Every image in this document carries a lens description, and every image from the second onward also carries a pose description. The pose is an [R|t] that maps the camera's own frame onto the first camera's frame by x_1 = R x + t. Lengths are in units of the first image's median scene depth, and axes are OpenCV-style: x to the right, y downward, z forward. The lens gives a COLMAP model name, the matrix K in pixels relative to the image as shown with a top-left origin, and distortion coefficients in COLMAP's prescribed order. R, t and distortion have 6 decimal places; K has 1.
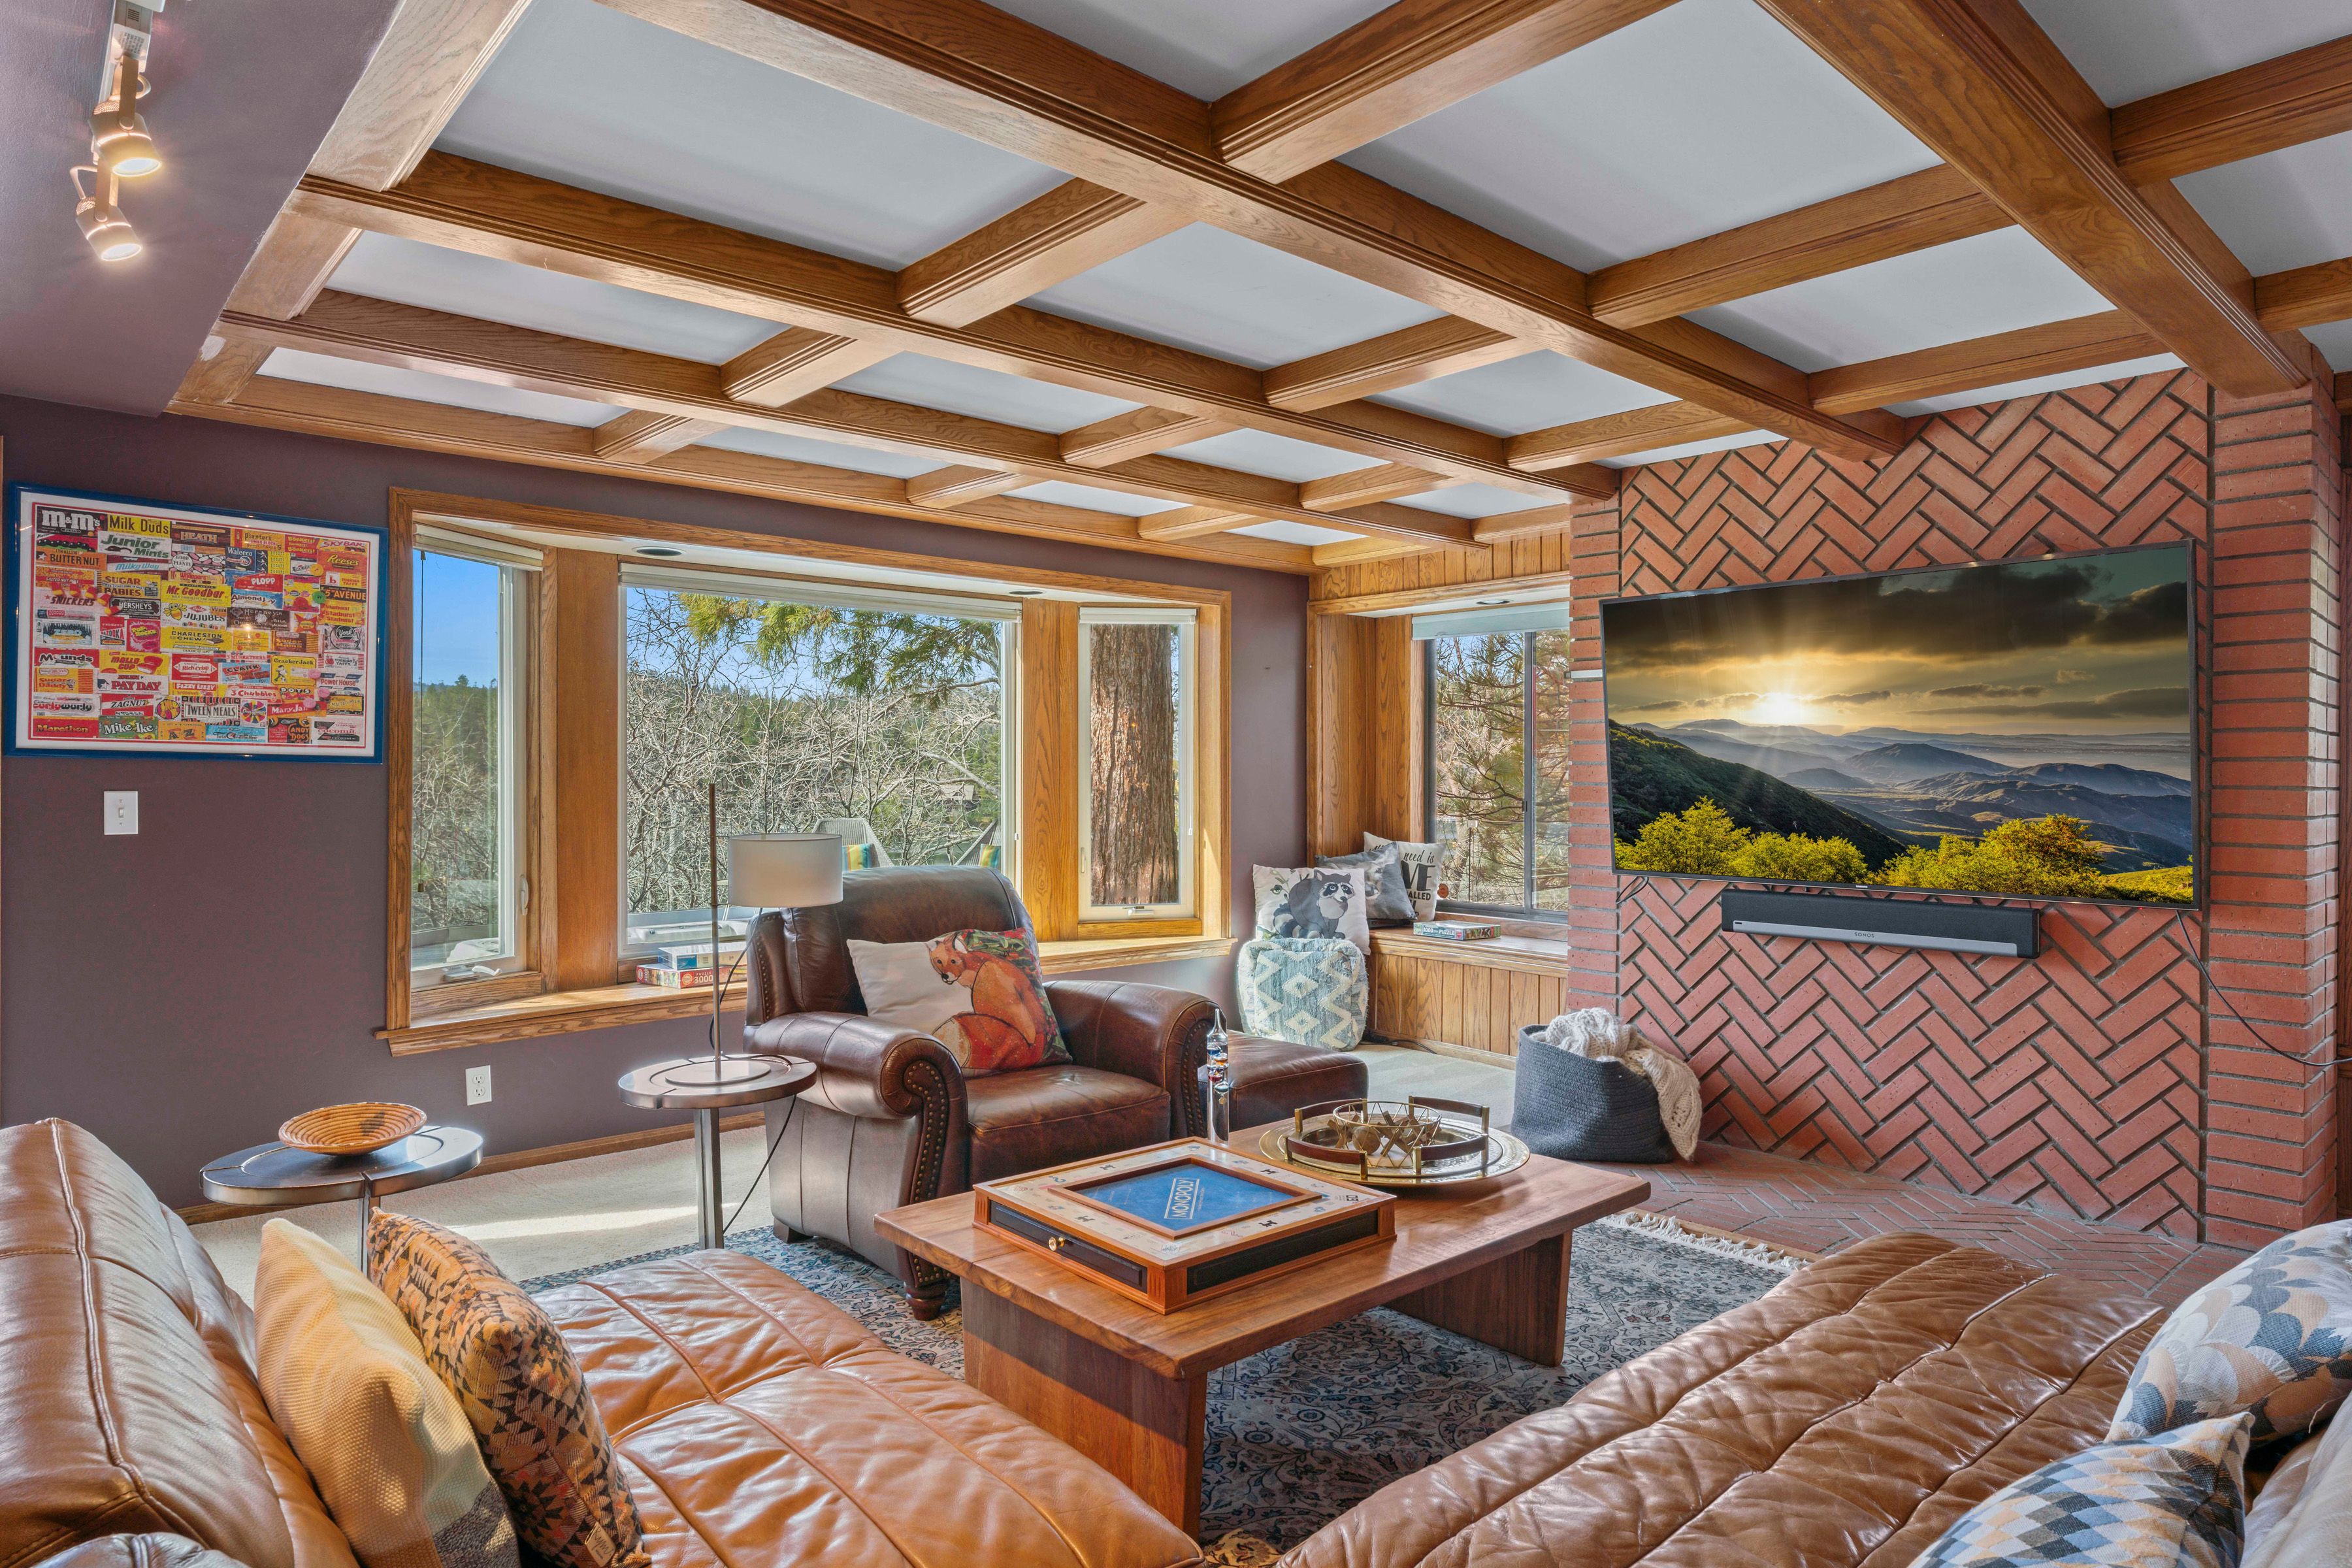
lens RADIAL K [[1356.3, 0, 1178.9], [0, 1356.3, 780.2], [0, 0, 1]] dist [-0.000212, 0.000726]
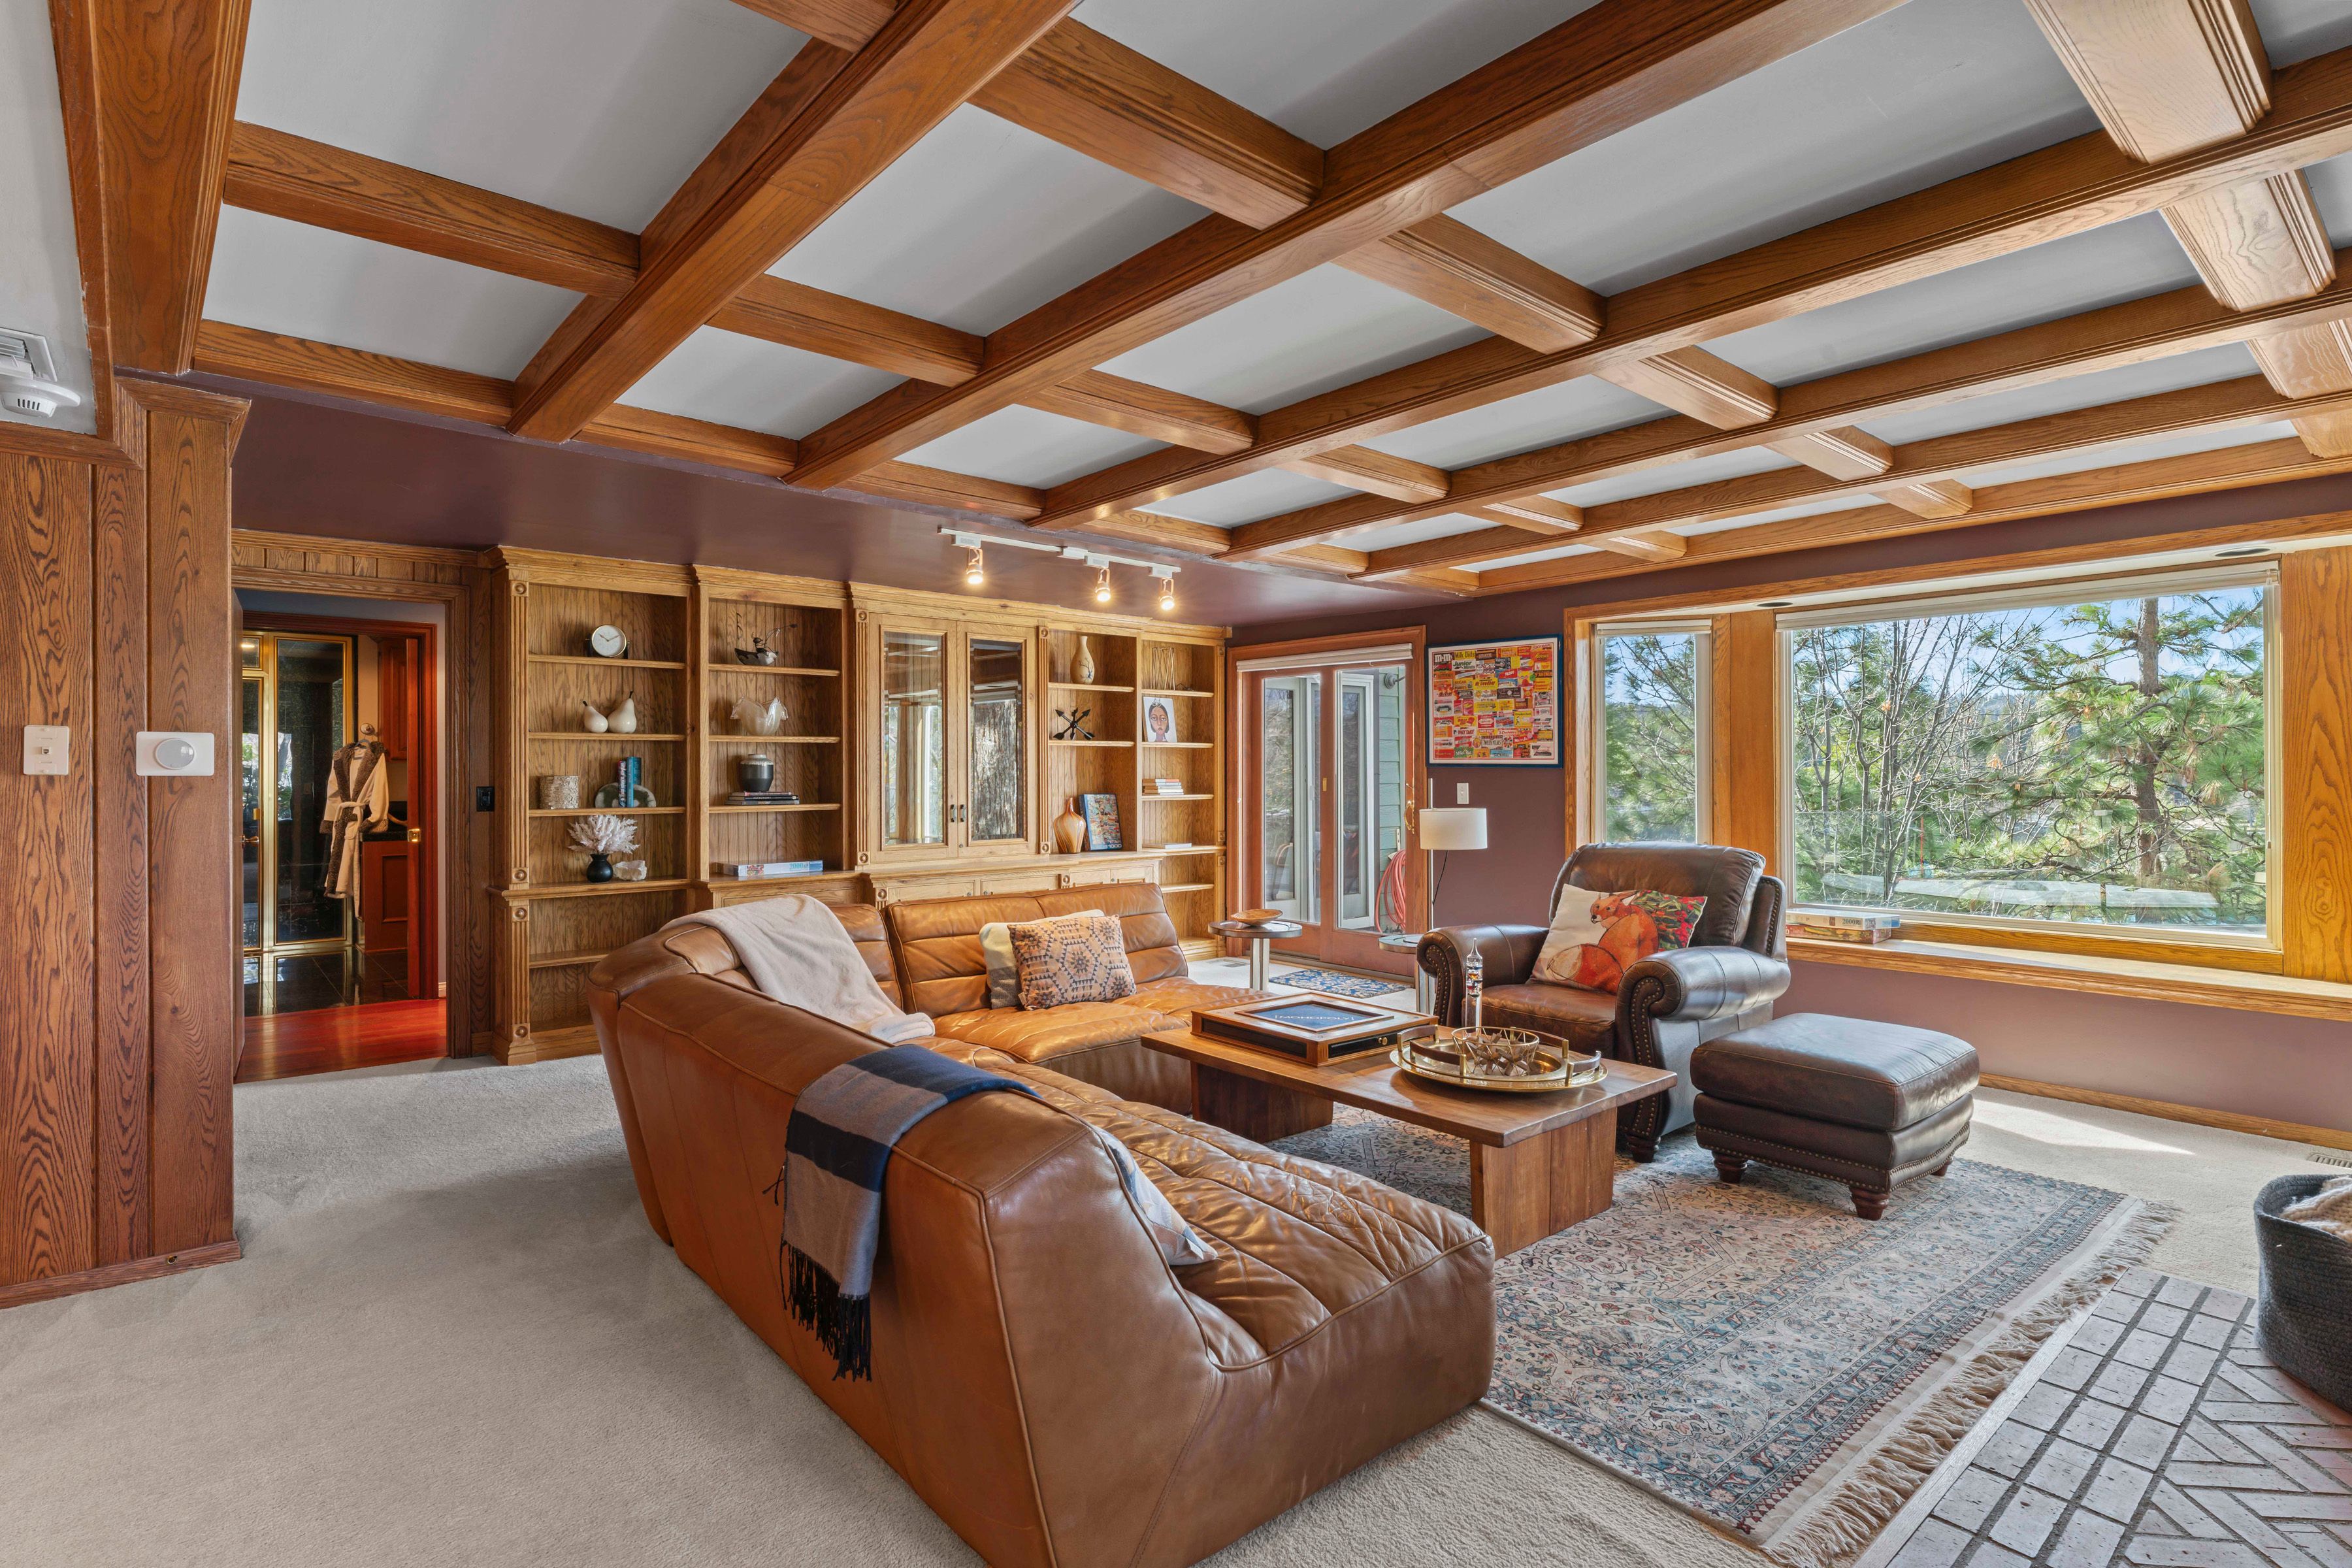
lens RADIAL K [[1173.2, 0, 1178.7], [0, 1173.2, 781.4], [0, 0, 1]] dist [-0.000026, 0.000018]
pose [[-0.013897, 0.000485, -0.999903, 0.983582], [-0.001929, 0.999998, 0.000512, 0.005282], [0.999902, 0.001936, -0.013896, 0.559763]]
